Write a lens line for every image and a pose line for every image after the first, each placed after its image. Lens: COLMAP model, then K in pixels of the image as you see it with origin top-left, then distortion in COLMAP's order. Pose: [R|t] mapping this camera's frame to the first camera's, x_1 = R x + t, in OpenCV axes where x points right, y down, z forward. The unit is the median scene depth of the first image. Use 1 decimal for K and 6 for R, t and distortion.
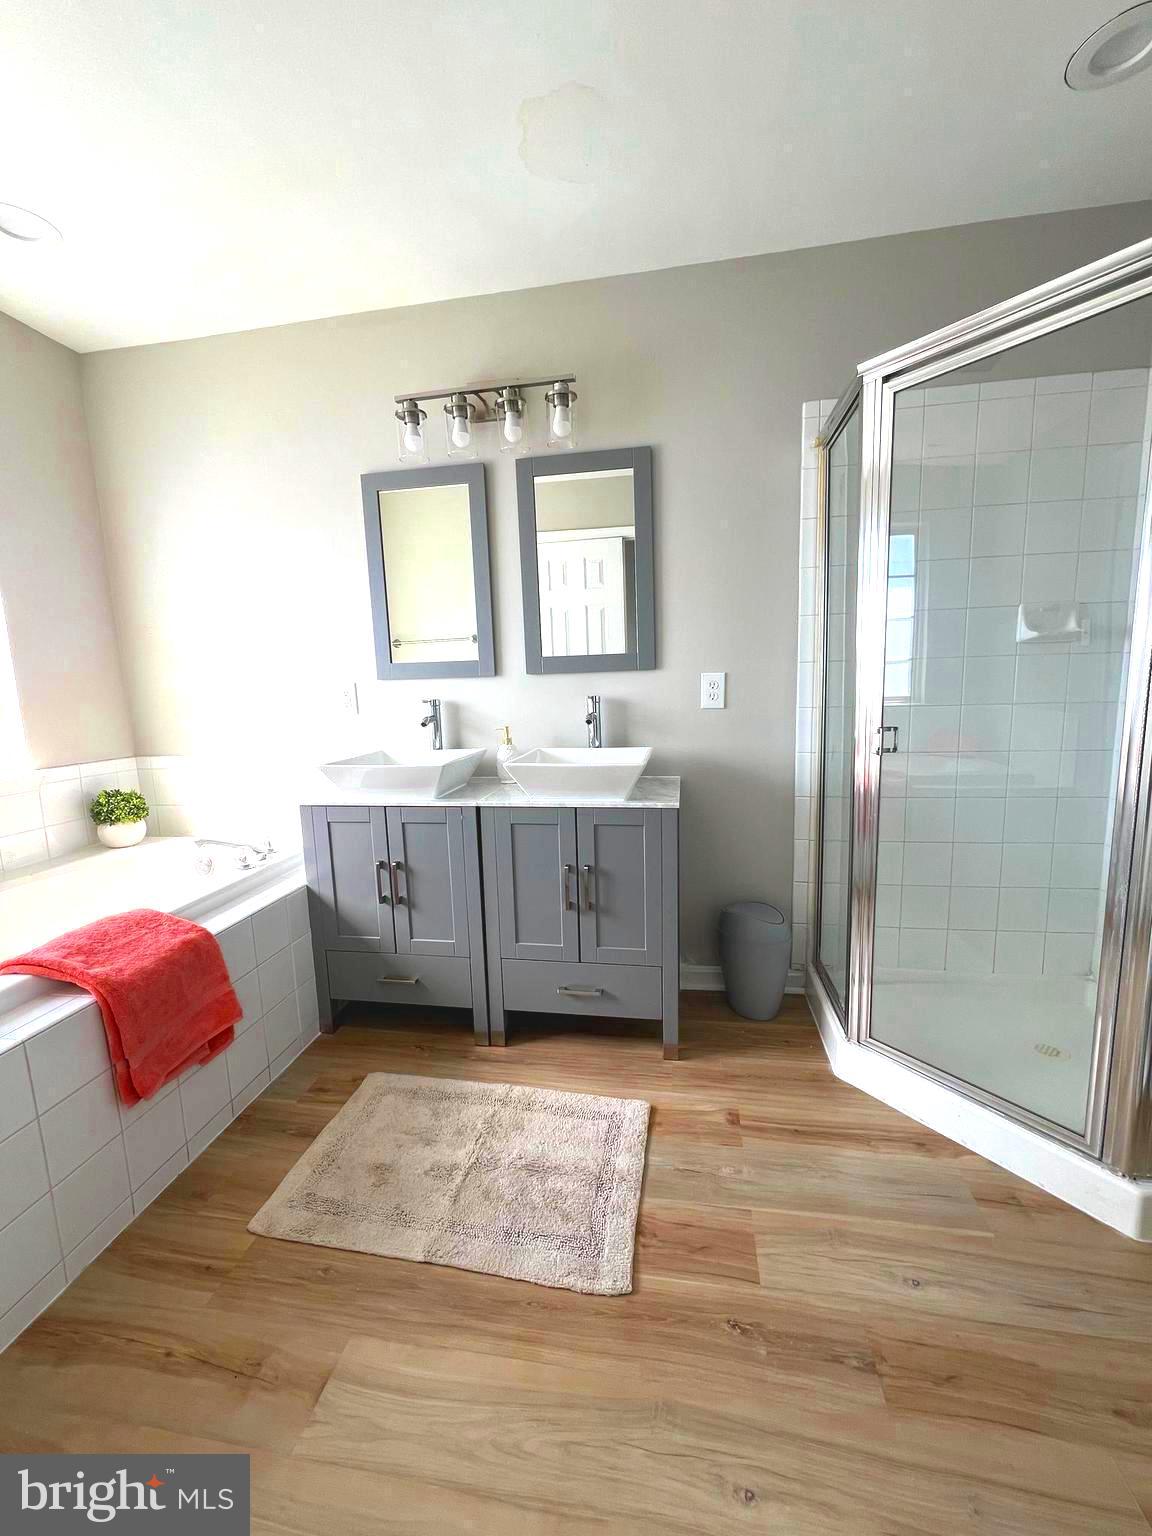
lens RADIAL K [[617.1, 0, 581.9], [0, 617.1, 762.9], [0, 0, 1]] dist [0.000080, -0.000988]
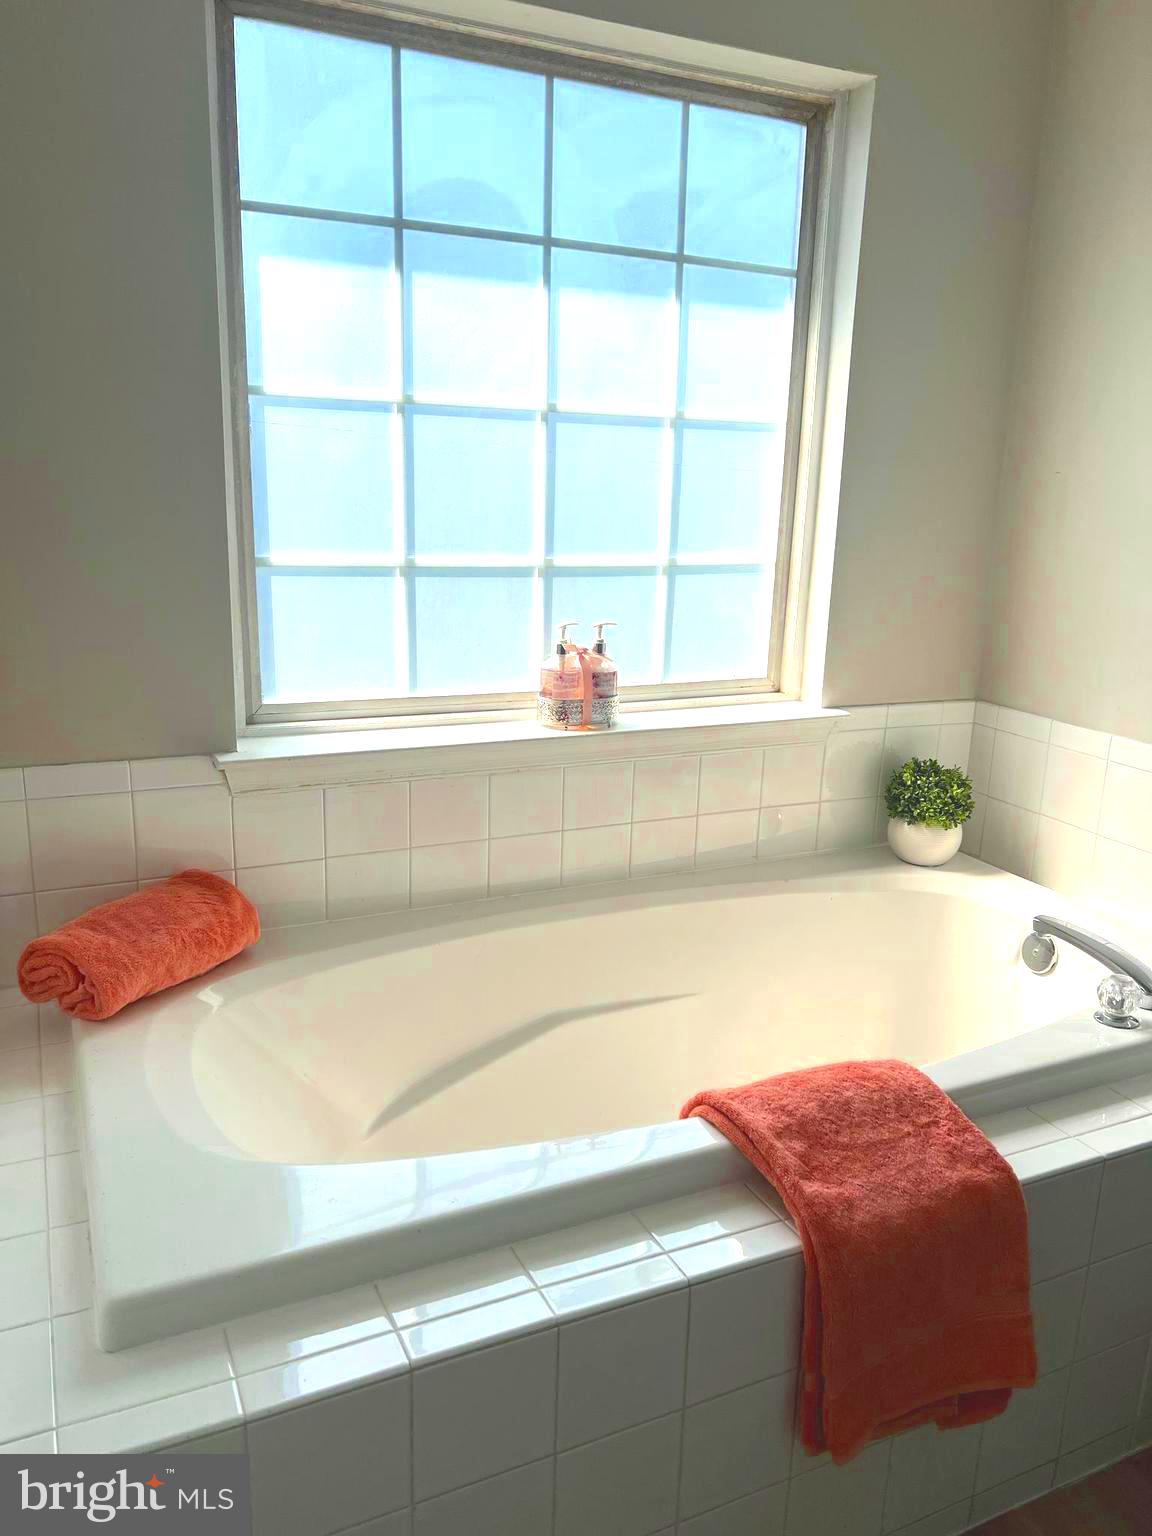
lens RADIAL K [[1151.1, 0, 569.6], [0, 1151.1, 774.2], [0, 0, 1]] dist [0.052793, -0.059683]
pose [[0.558777, 0.257036, -0.788480, -0.141929], [-0.164597, 0.966216, 0.198330, -0.123605], [0.812820, 0.018959, 0.582207, 0.161639]]
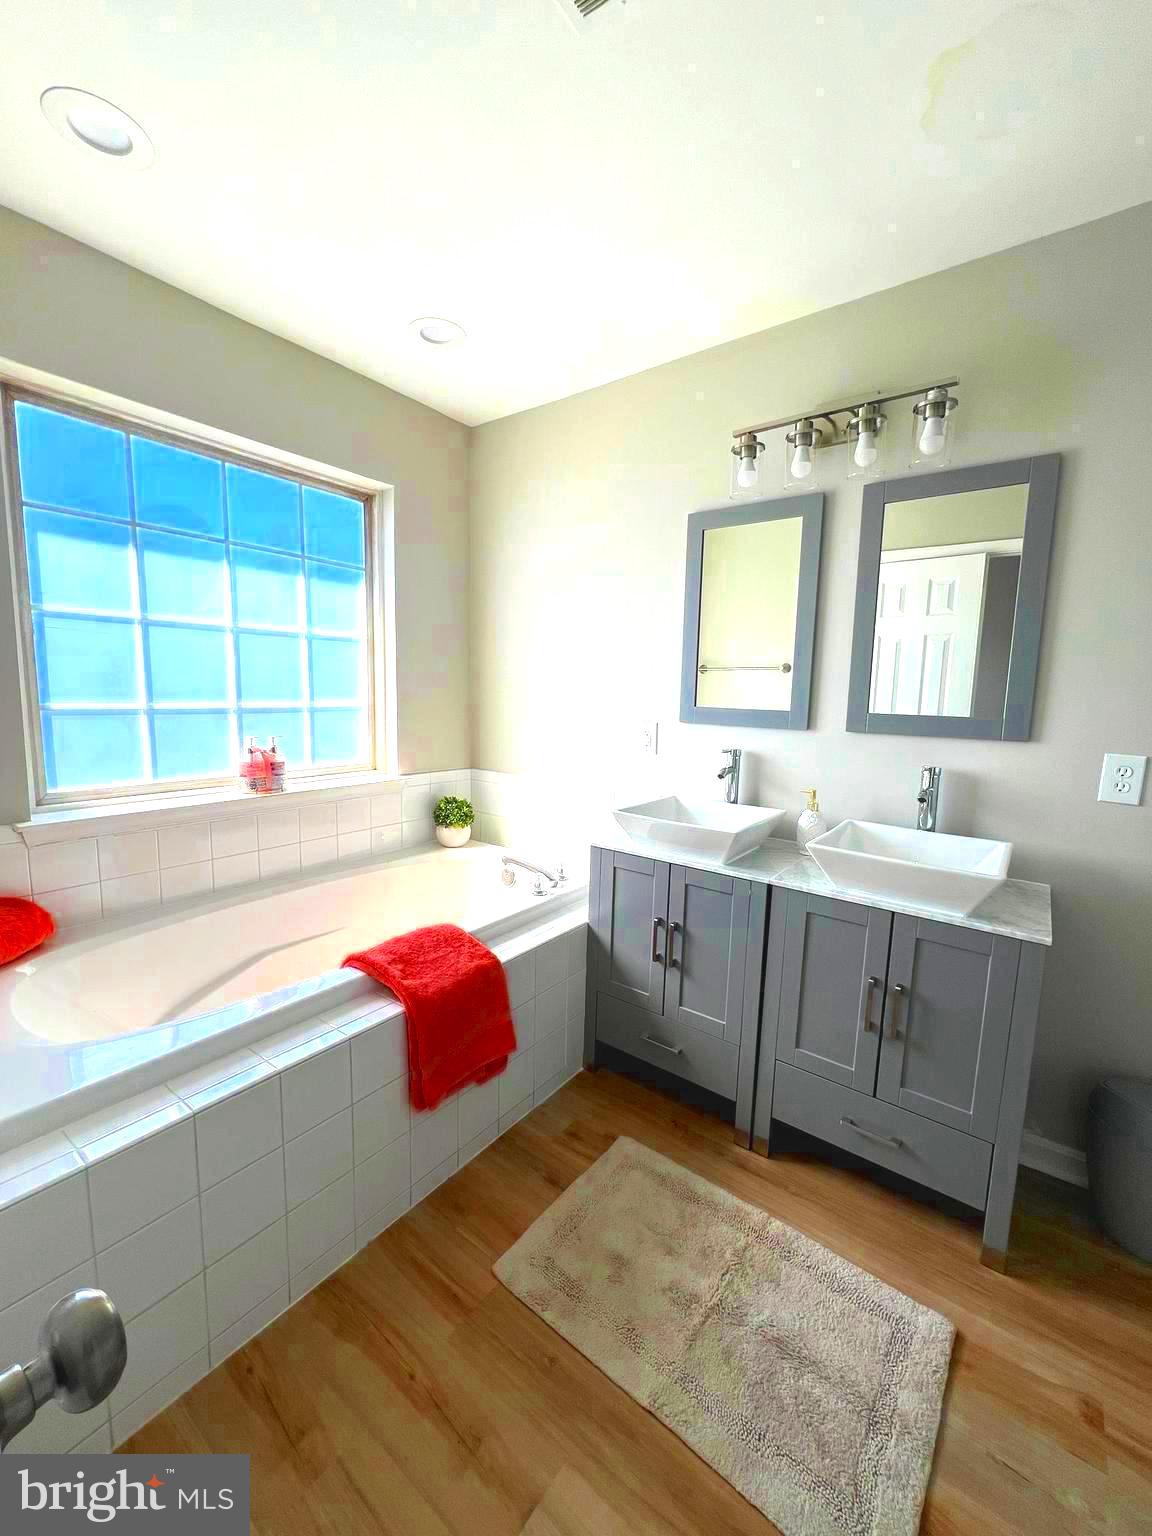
lens RADIAL K [[617.1, 0, 577.8], [0, 617.1, 763.4], [0, 0, 1]] dist [0.000080, -0.000988]
pose [[0.884763, 0.112800, -0.452185, -0.031922], [-0.119818, 0.992708, 0.013196, -0.080162], [0.450376, 0.042504, 0.891827, 0.077772]]
